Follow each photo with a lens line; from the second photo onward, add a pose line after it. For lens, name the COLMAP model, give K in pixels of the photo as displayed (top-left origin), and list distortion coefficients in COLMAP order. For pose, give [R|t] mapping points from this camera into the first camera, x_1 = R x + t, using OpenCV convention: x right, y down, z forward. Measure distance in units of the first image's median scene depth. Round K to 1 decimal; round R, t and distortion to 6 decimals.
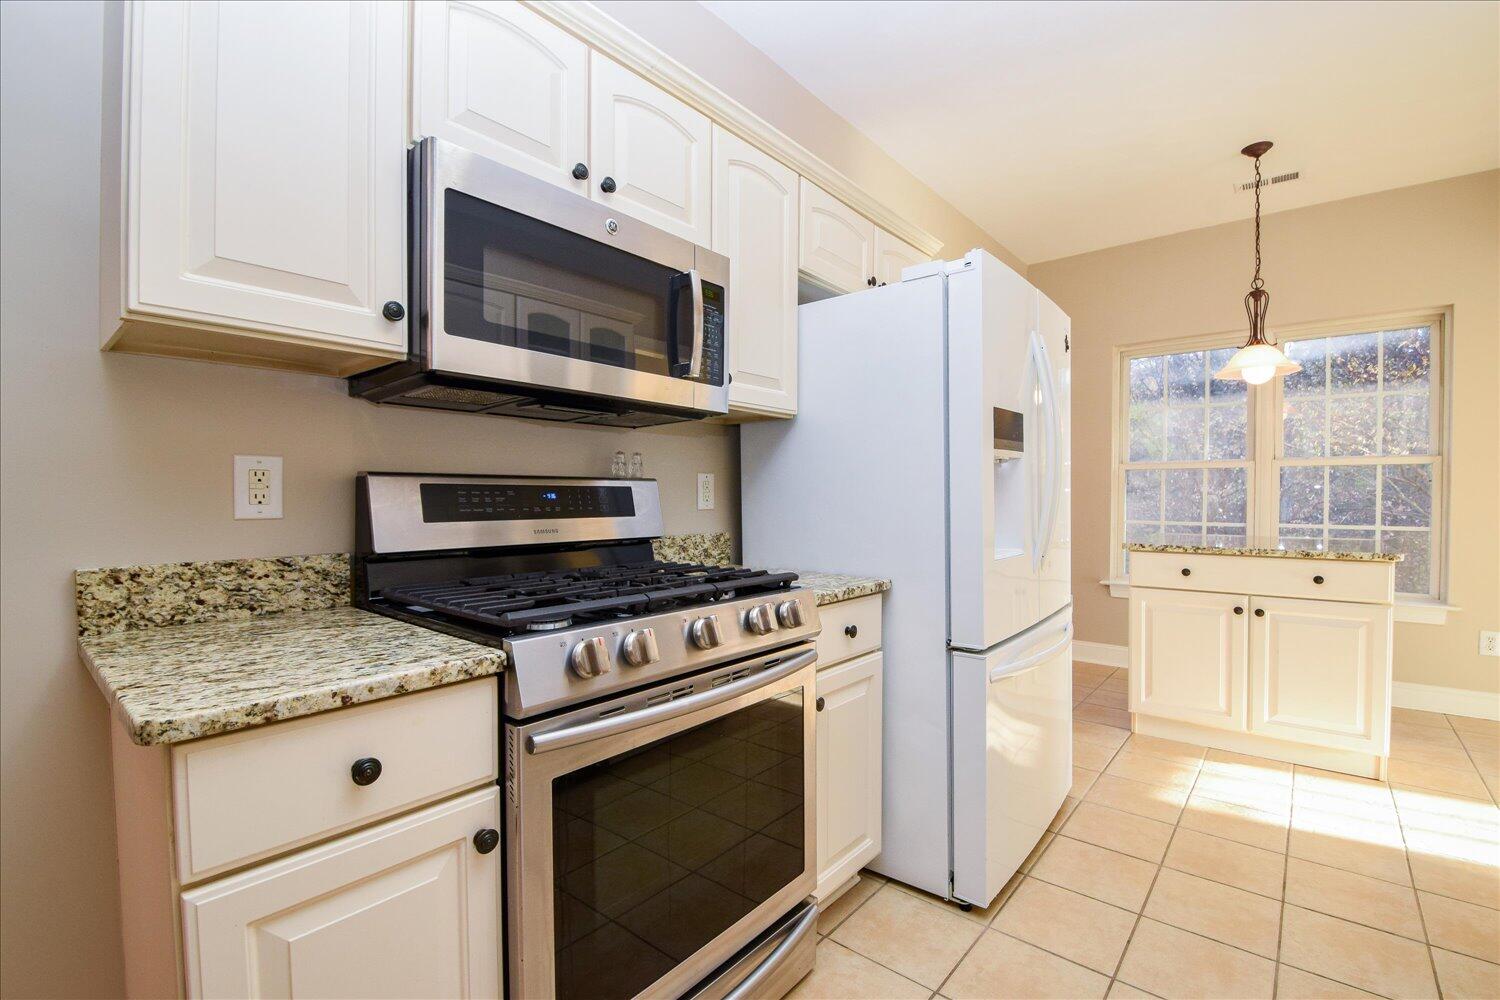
lens RADIAL K [[656.3, 0, 755.0], [0, 656.3, 506.8], [0, 0, 1]] dist [0.001957, -0.019032]
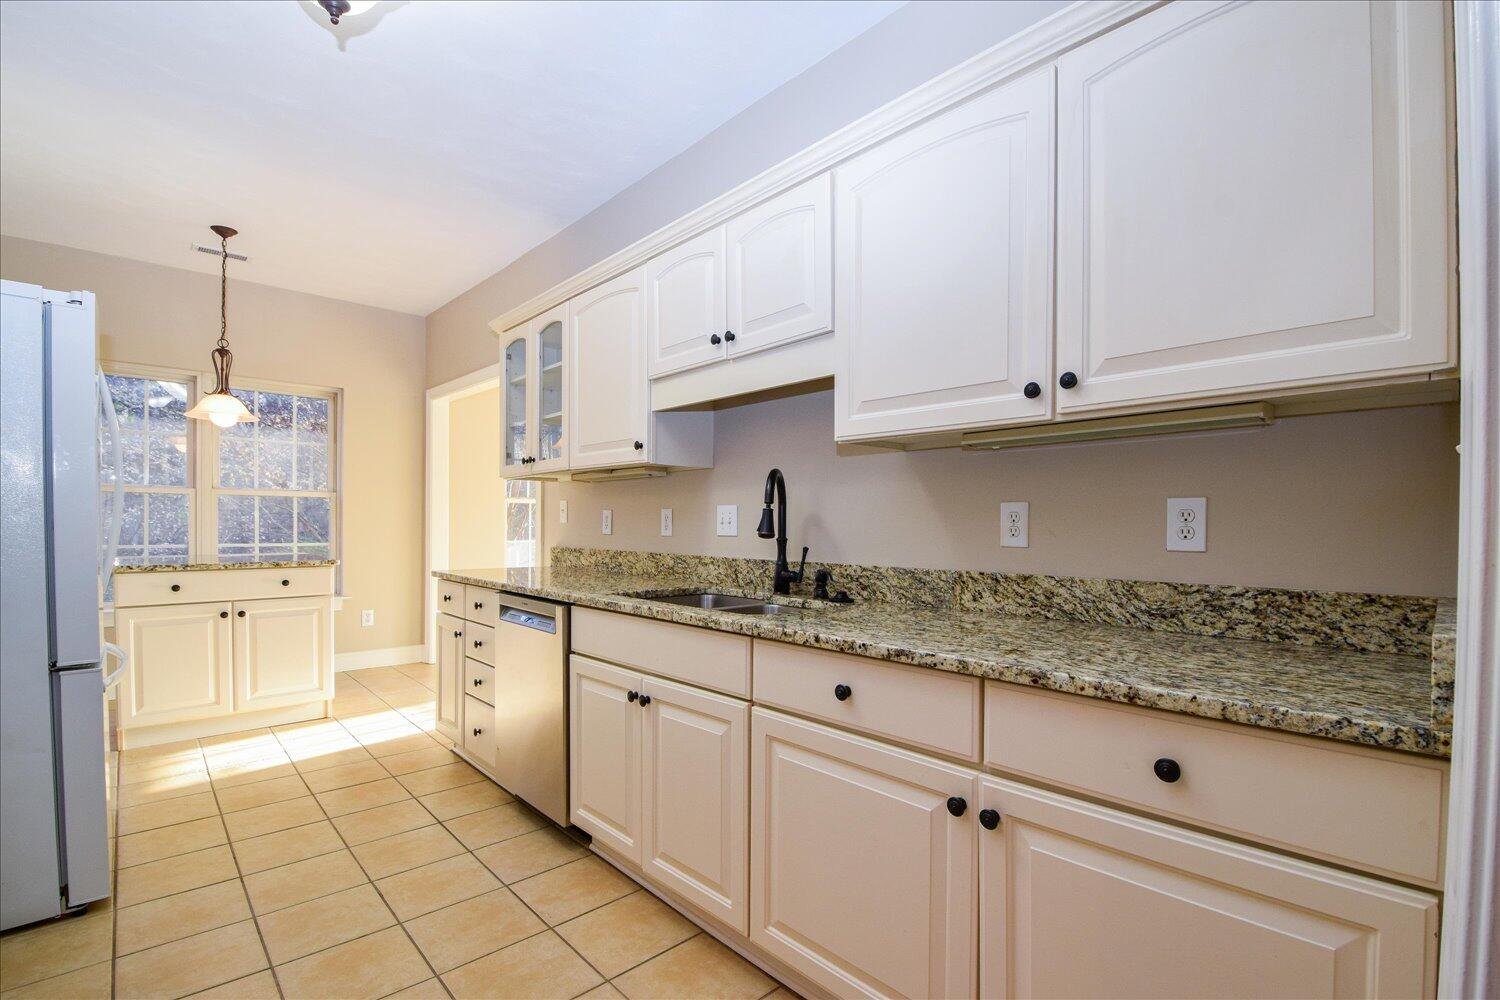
lens RADIAL K [[683.5, 0, 751.6], [0, 683.5, 531.9], [0, 0, 1]] dist [0.001145, 0.000131]
pose [[0.125139, -0.011289, 0.992075, -0.393136], [0.009910, 0.999900, 0.010128, 0.001535], [-0.992090, 0.008564, 0.125238, -0.131584]]
